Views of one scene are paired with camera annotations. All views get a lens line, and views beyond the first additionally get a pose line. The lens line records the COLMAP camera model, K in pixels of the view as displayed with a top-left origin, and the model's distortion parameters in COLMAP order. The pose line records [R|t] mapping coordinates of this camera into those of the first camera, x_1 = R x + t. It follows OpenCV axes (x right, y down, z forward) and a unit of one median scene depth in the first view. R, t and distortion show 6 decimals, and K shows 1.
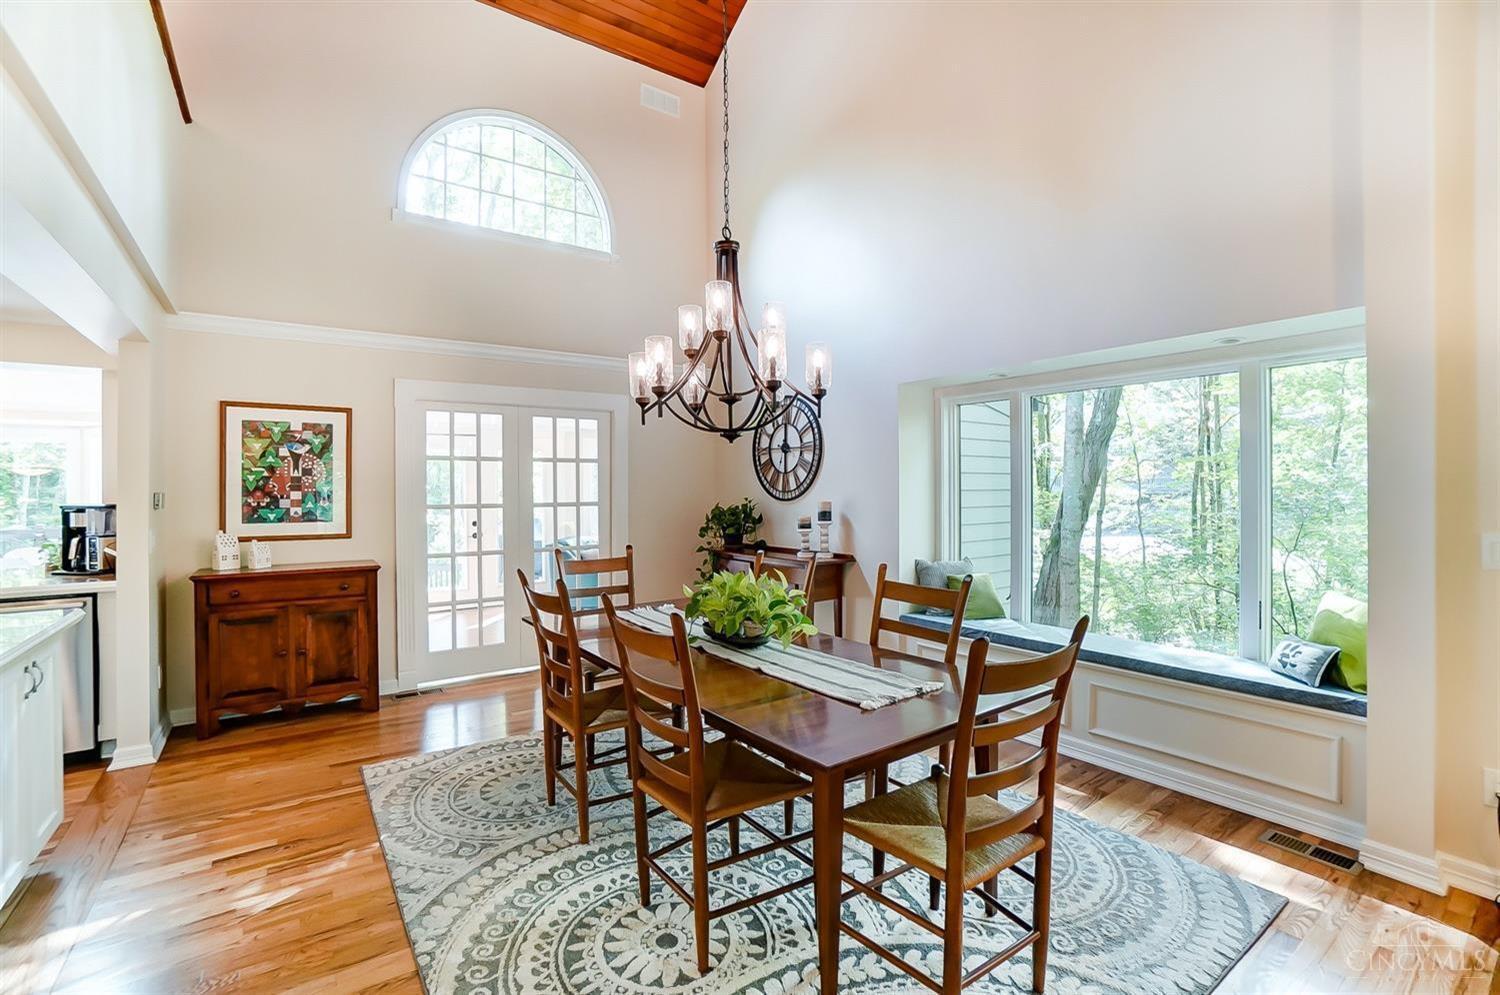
lens RADIAL K [[666.2, 0, 743.9], [0, 666.2, 490.3], [0, 0, 1]] dist [-0.001443, 0.000915]
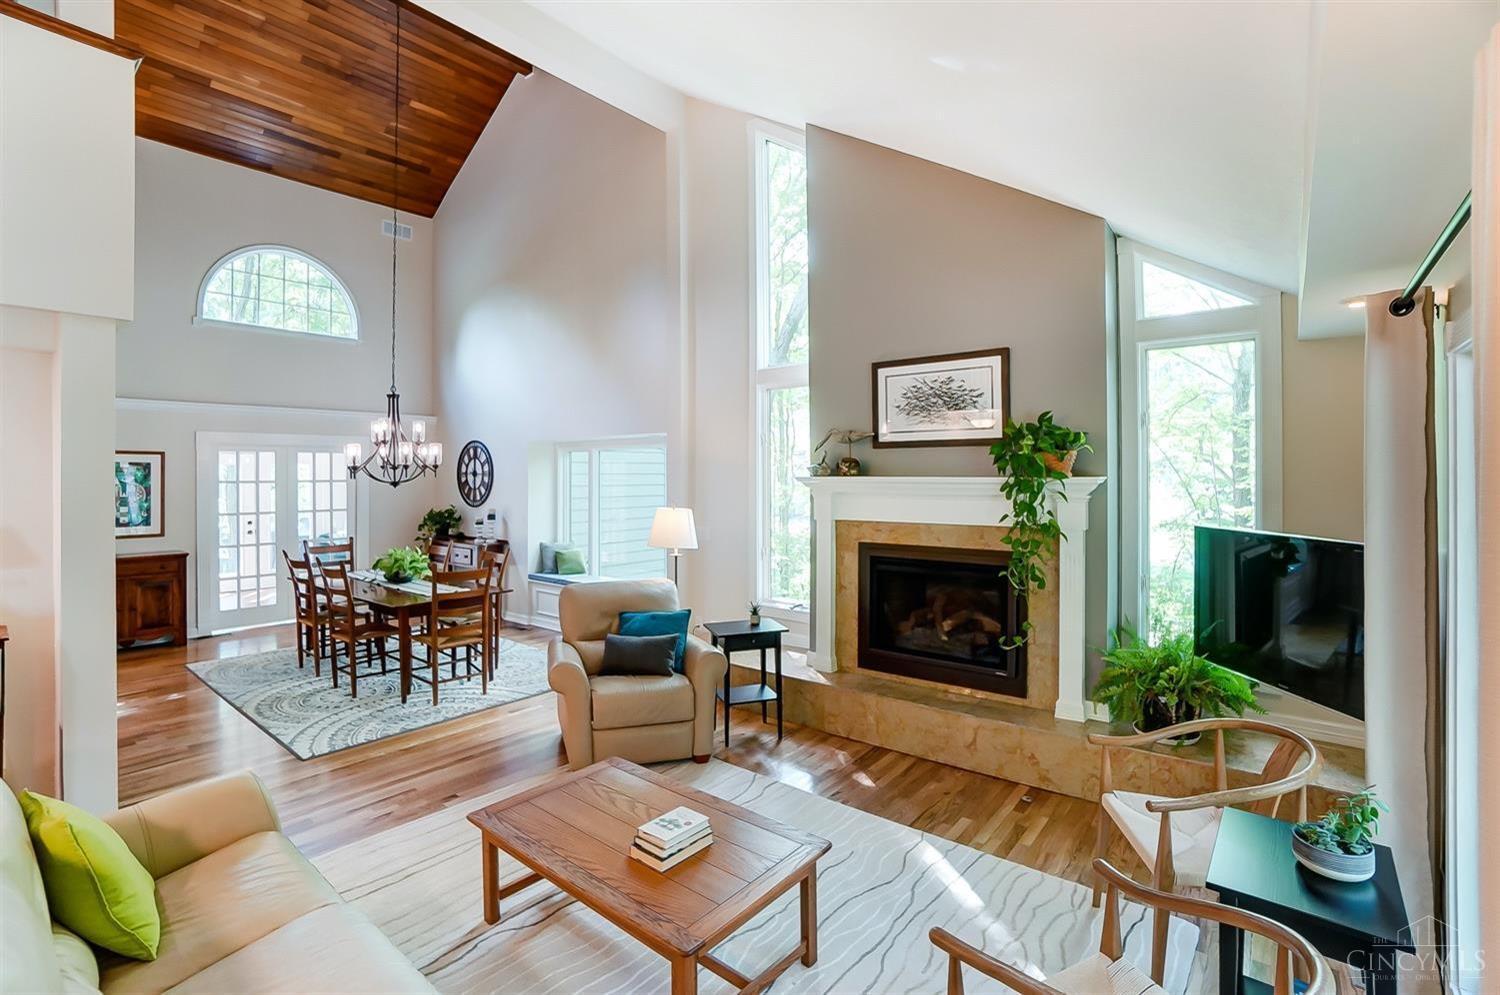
lens RADIAL K [[666.2, 0, 706.4], [0, 666.2, 471.8], [0, 0, 1]] dist [-0.001443, 0.000915]
pose [[0.973893, 0.000885, 0.227008, 0.301121], [0.001156, 0.999960, -0.008858, -0.066598], [-0.227006, 0.008889, 0.973853, -0.842554]]
